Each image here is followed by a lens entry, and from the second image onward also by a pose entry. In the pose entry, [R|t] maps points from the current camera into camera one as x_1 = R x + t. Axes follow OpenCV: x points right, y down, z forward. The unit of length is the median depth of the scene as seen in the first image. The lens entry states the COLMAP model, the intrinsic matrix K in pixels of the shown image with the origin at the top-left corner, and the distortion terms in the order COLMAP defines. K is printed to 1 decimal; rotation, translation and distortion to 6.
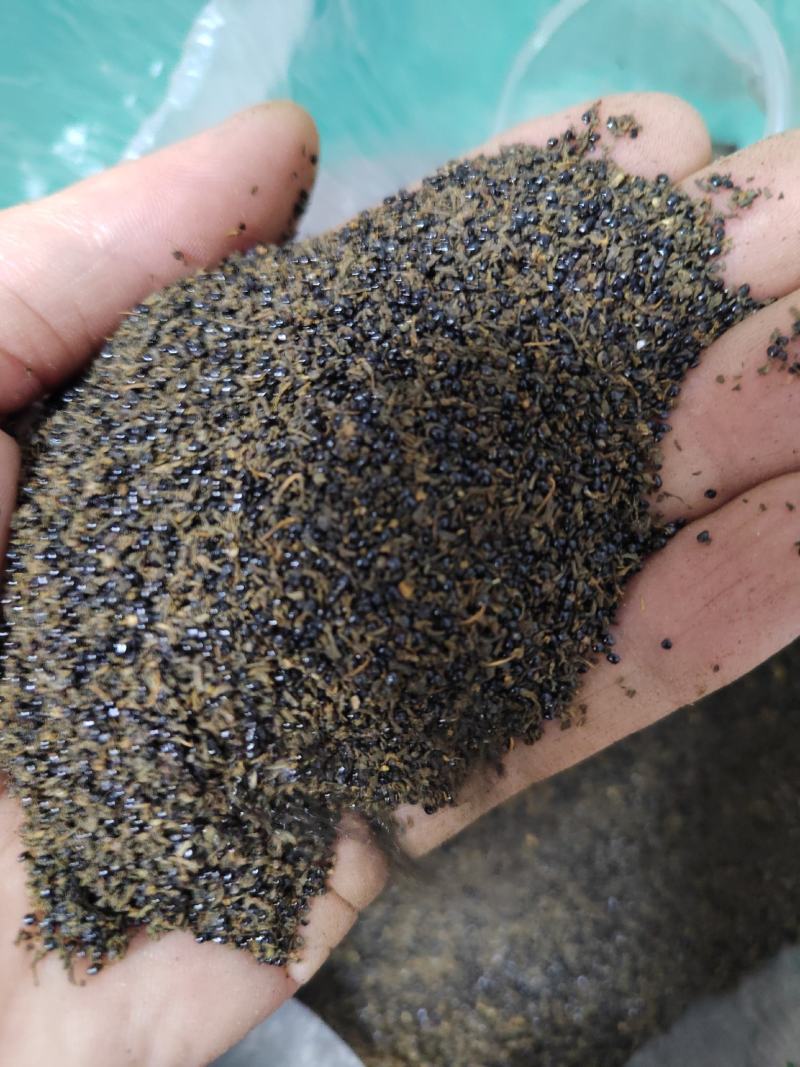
lens RADIAL K [[945.7, 0, 400.0], [0, 945.7, 533.5], [0, 0, 1]] dist [-0.001824, 0.114185]
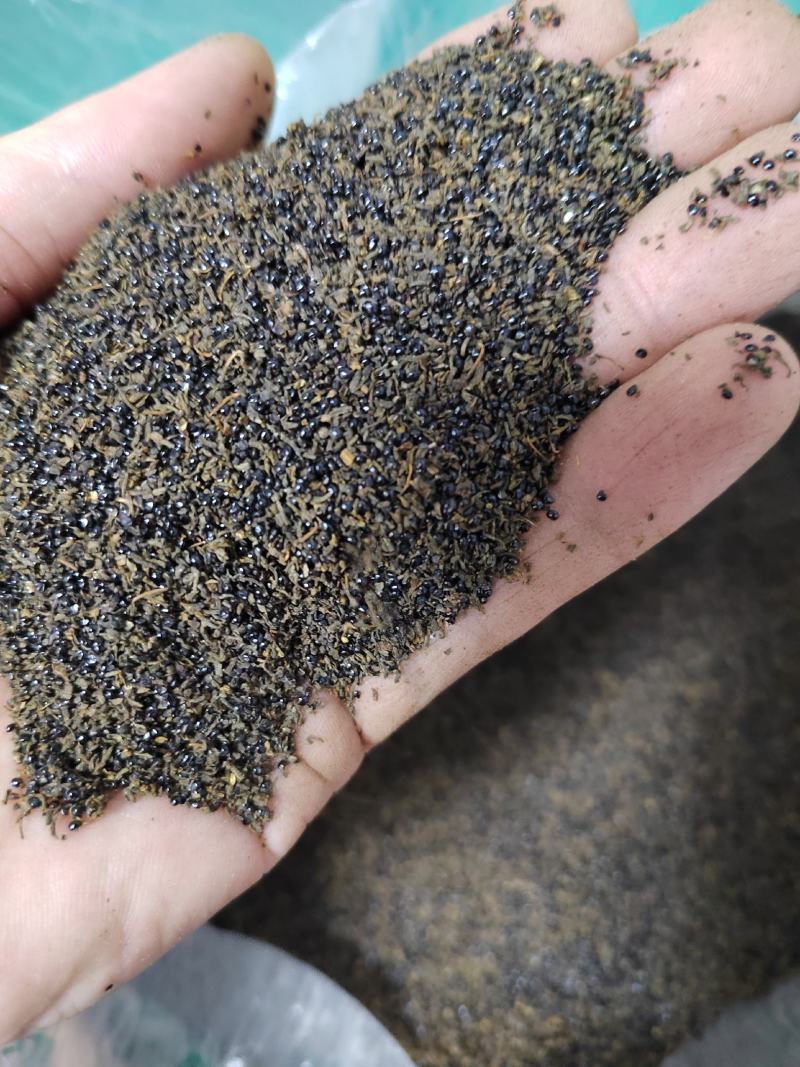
lens RADIAL K [[938.7, 0, 400.0], [0, 938.7, 533.5], [0, 0, 1]] dist [0.040228, -0.007341]
pose [[0.995436, -0.048167, -0.082387, 0.145128], [0.045068, 0.998220, -0.039069, 0.185762], [0.084122, 0.035178, 0.995834, -0.036024]]
